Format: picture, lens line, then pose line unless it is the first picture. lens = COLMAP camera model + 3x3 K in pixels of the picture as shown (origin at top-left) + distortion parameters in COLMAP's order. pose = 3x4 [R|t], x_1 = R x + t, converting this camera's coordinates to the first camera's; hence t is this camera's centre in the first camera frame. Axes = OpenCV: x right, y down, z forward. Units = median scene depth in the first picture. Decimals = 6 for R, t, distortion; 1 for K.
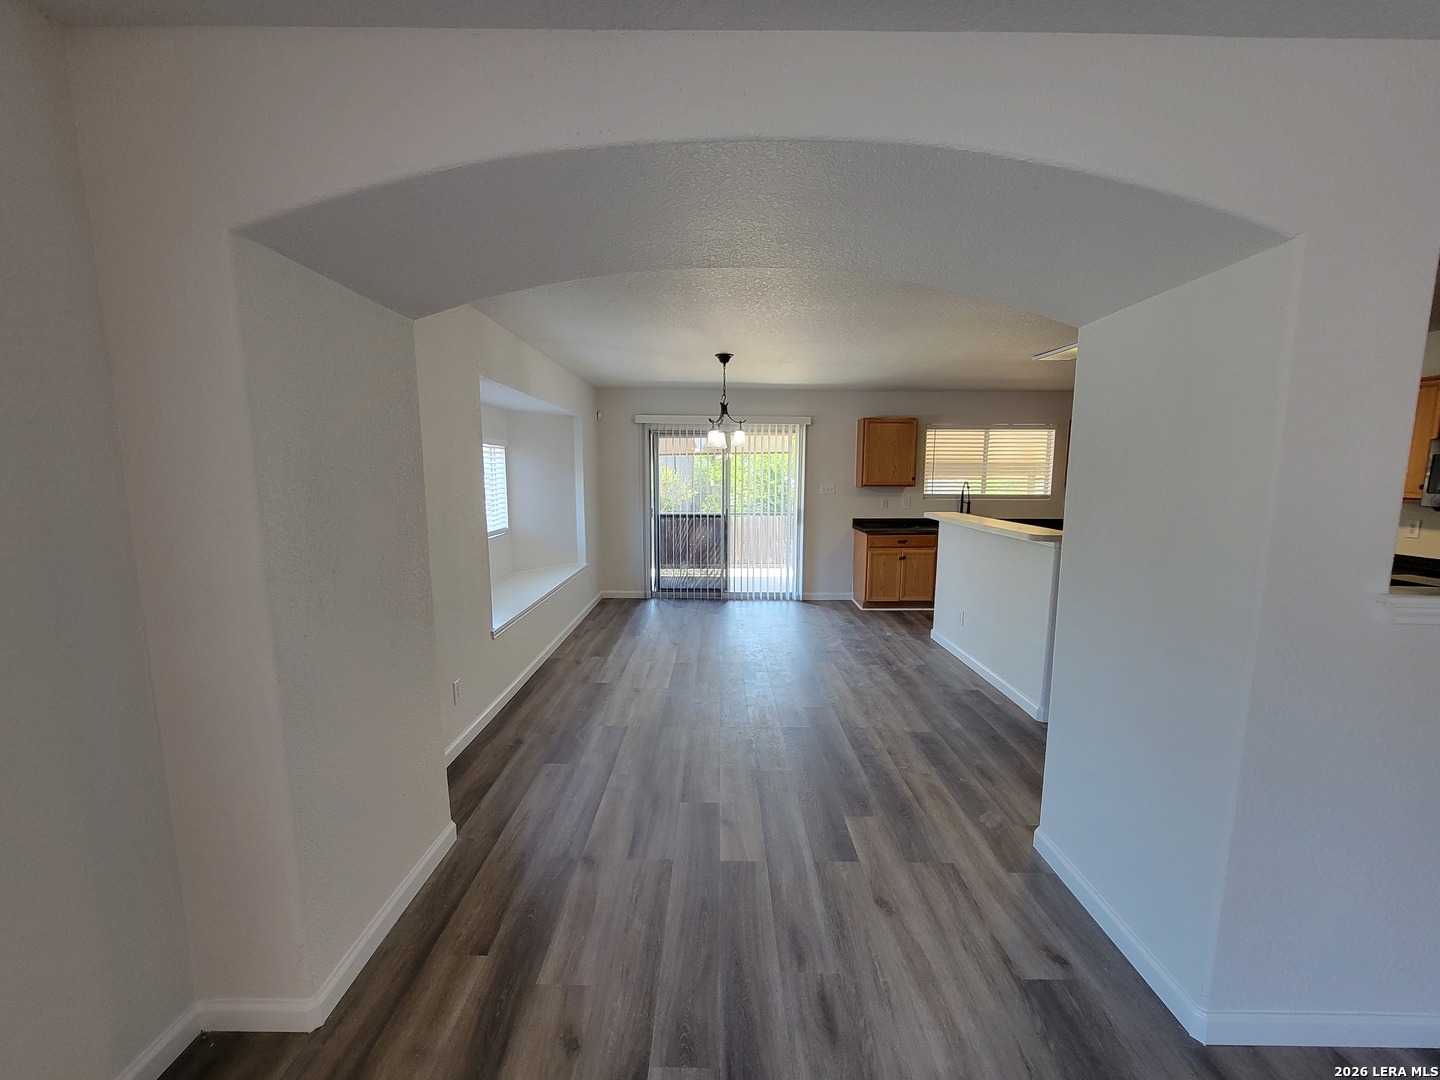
lens RADIAL K [[588.6, 0, 717.8], [0, 588.6, 550.4], [0, 0, 1]] dist [-0.003736, 0.001246]
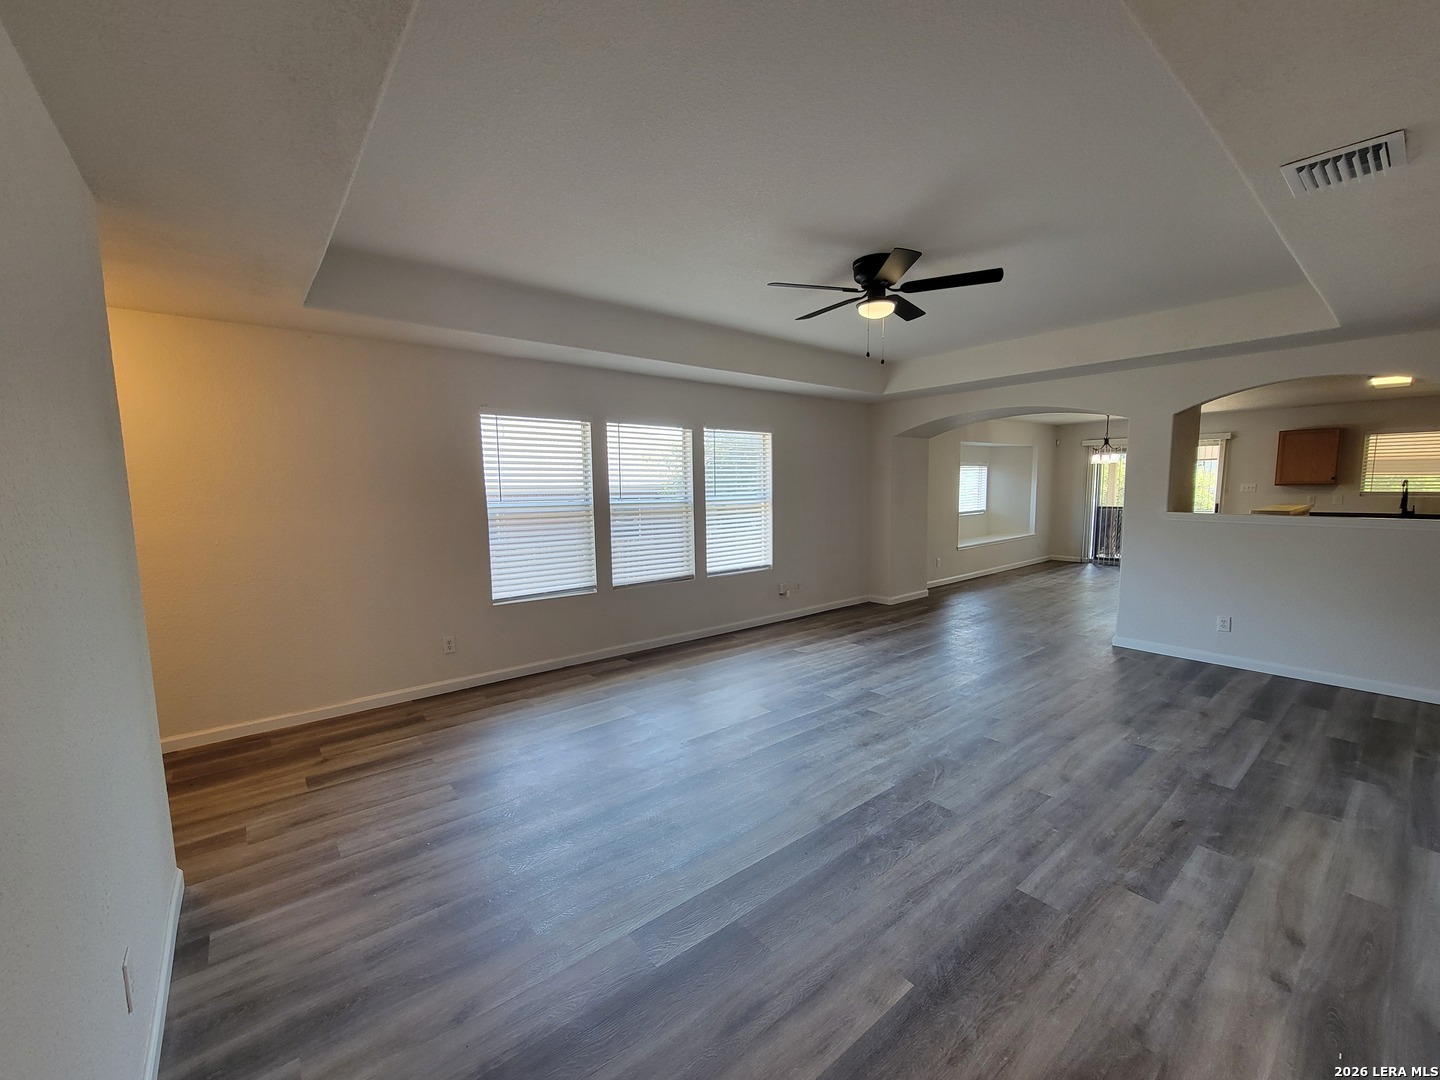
lens RADIAL K [[588.6, 0, 717.8], [0, 588.6, 550.4], [0, 0, 1]] dist [-0.003736, 0.001246]
pose [[0.635713, 0.070798, -0.768672, 0.525862], [-0.080673, 0.996426, 0.025057, 0.105146], [0.767698, 0.046082, 0.639153, -0.801860]]
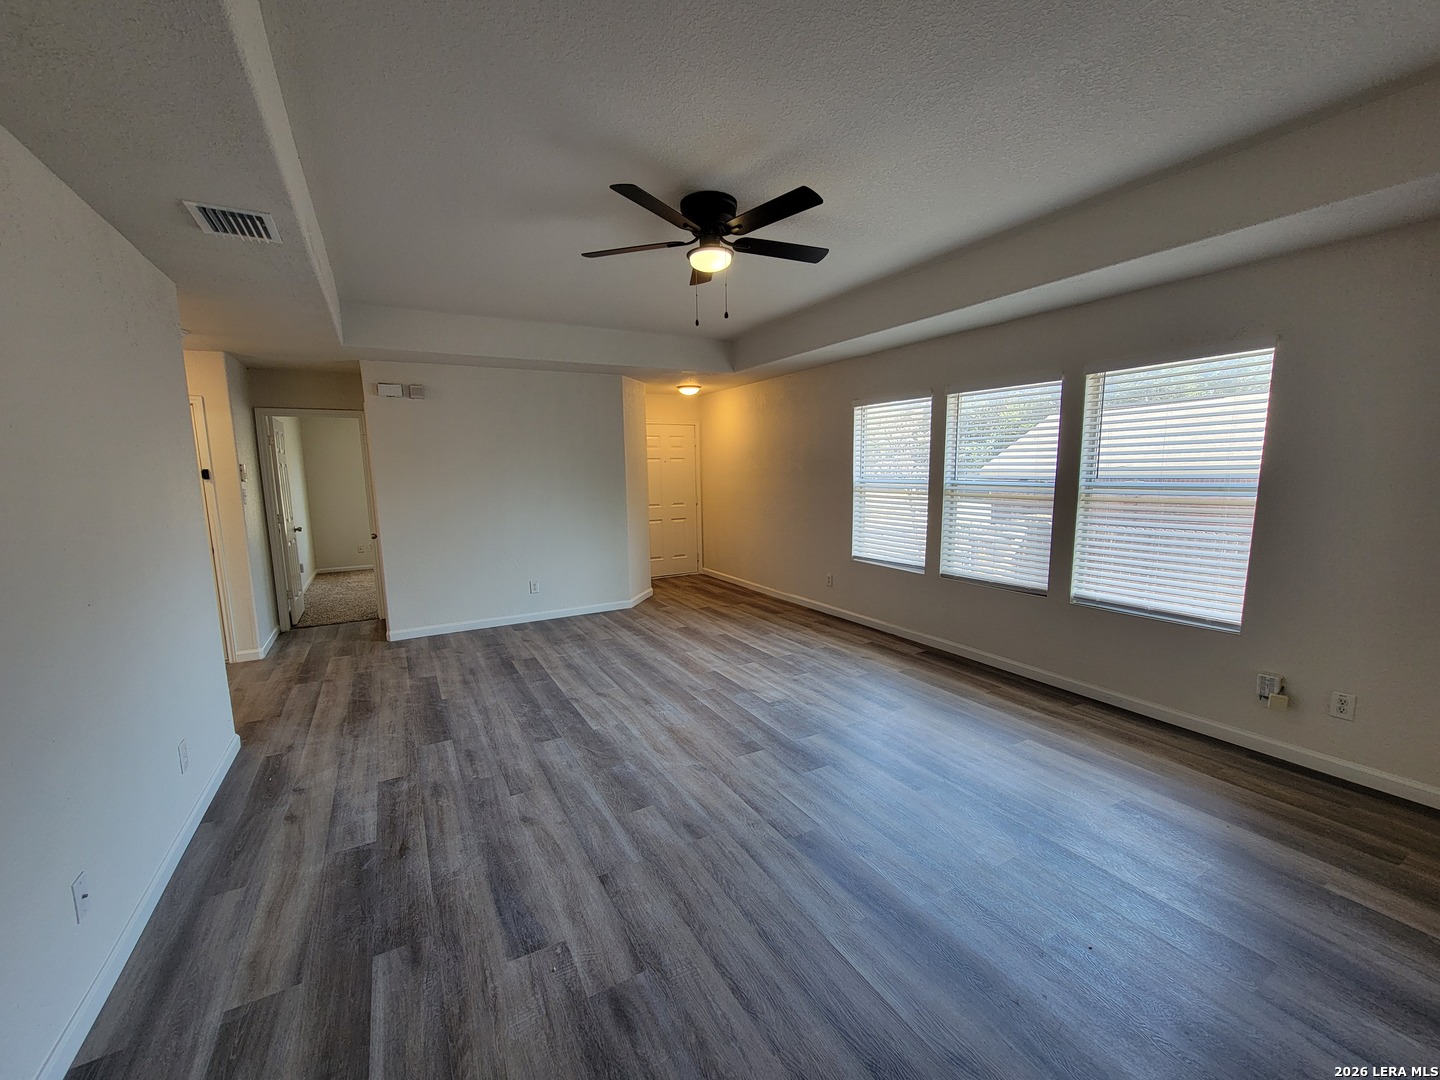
lens RADIAL K [[588.6, 0, 717.8], [0, 588.6, 550.4], [0, 0, 1]] dist [-0.003736, 0.001246]
pose [[-0.871246, 0.074281, -0.485194, 0.411819], [-0.051657, 0.969118, 0.241126, -0.015575], [0.488121, 0.235143, -0.840503, 0.161509]]
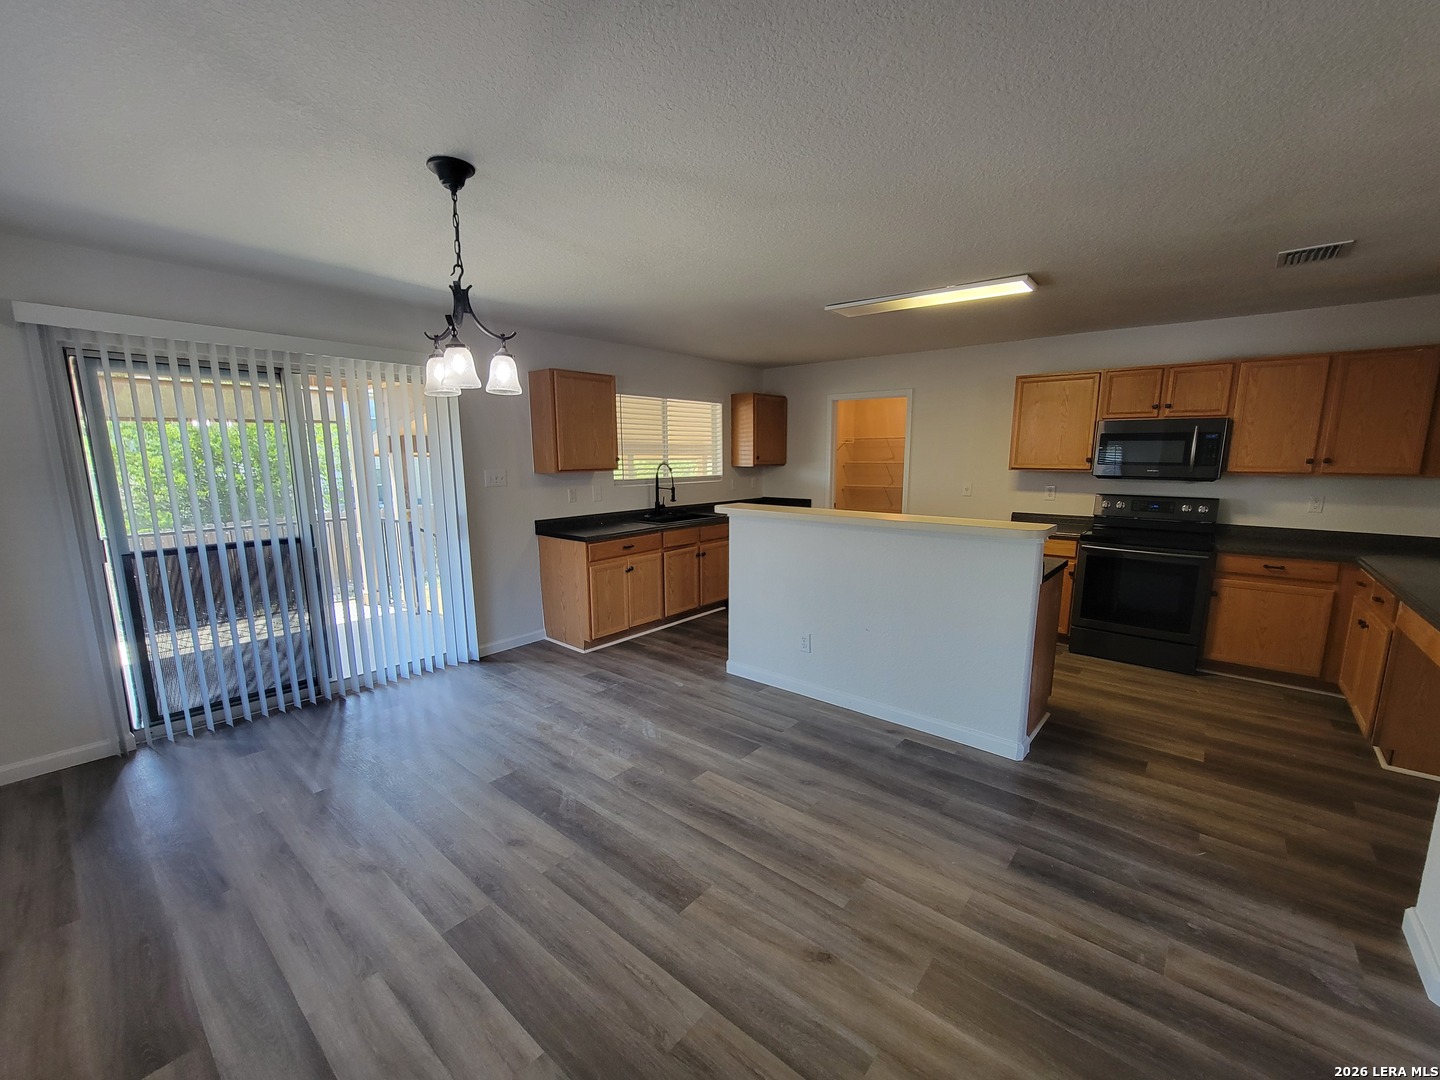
lens RADIAL K [[592.7, 0, 717.2], [0, 592.7, 550.5], [0, 0, 1]] dist [-0.002410, 0.000198]
pose [[0.645610, -0.129632, 0.752584, -0.177801], [0.106169, 0.991153, 0.079647, -0.062141], [-0.756251, 0.028480, 0.653661, 0.482118]]
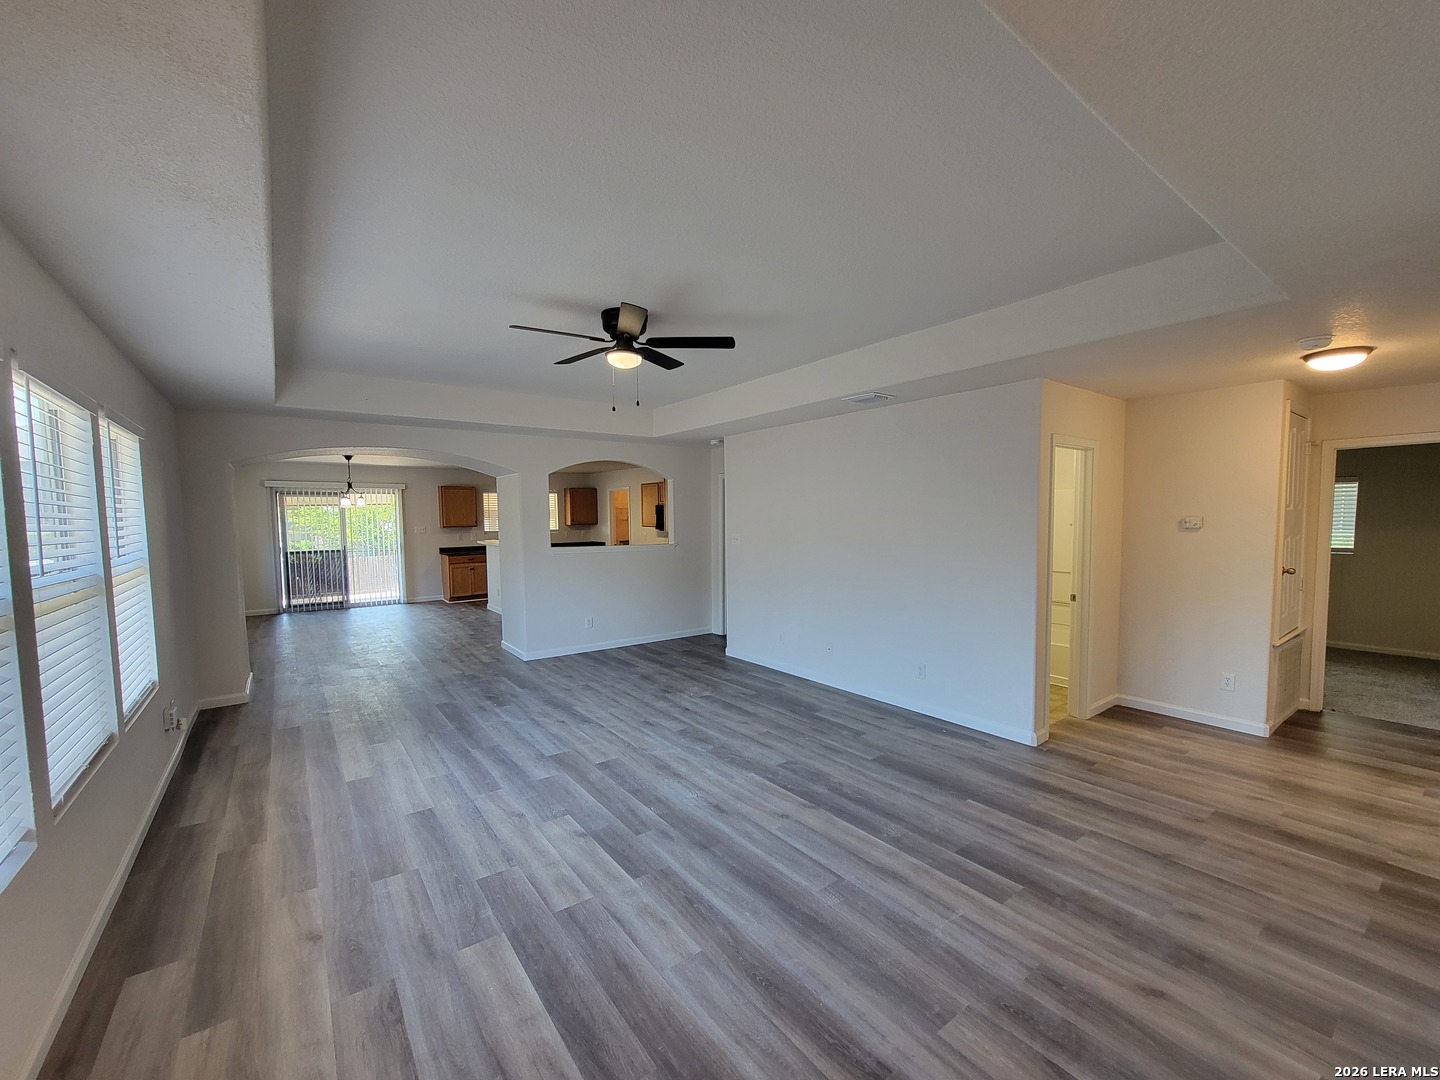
lens RADIAL K [[584.0, 0, 719.1], [0, 584.0, 553.0], [0, 0, 1]] dist [-0.003779, -0.000033]
pose [[0.797983, -0.052428, 0.600395, -0.135235], [0.090071, 0.995395, -0.032792, 0.093827], [-0.595911, 0.080246, 0.799031, -0.838435]]
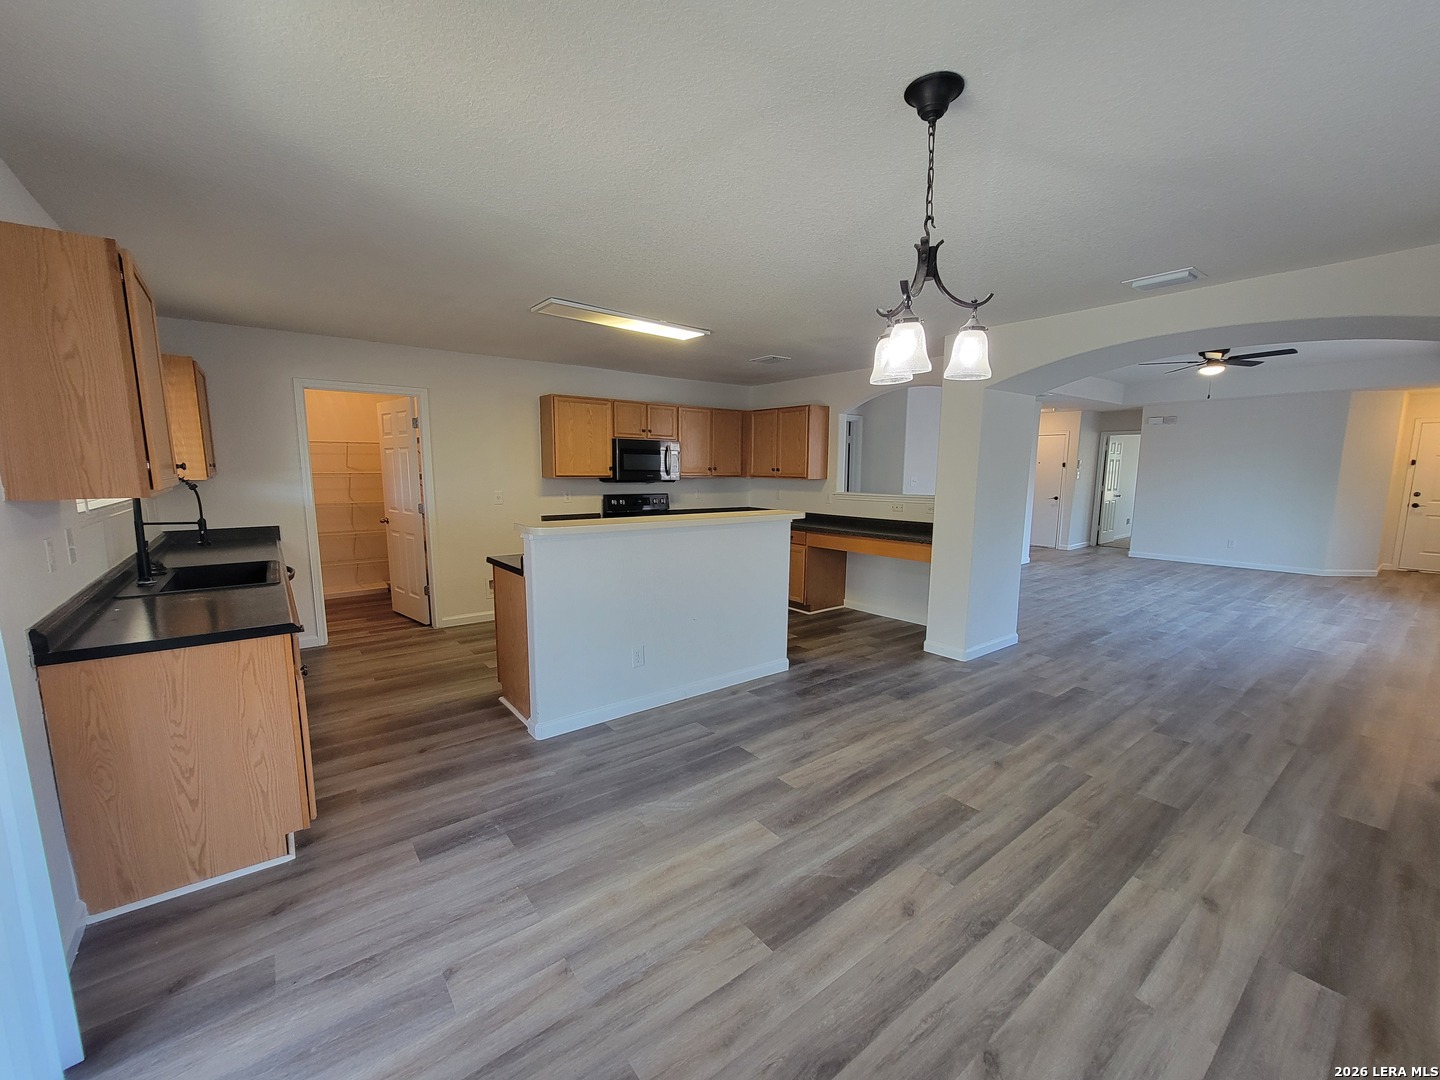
lens RADIAL K [[588.6, 0, 717.8], [0, 588.6, 550.4], [0, 0, 1]] dist [-0.003736, 0.001246]
pose [[-0.615589, -0.119121, 0.779012, -0.162654], [0.093970, 0.970362, 0.222637, -0.136579], [-0.782445, 0.210256, -0.586150, 1.089826]]
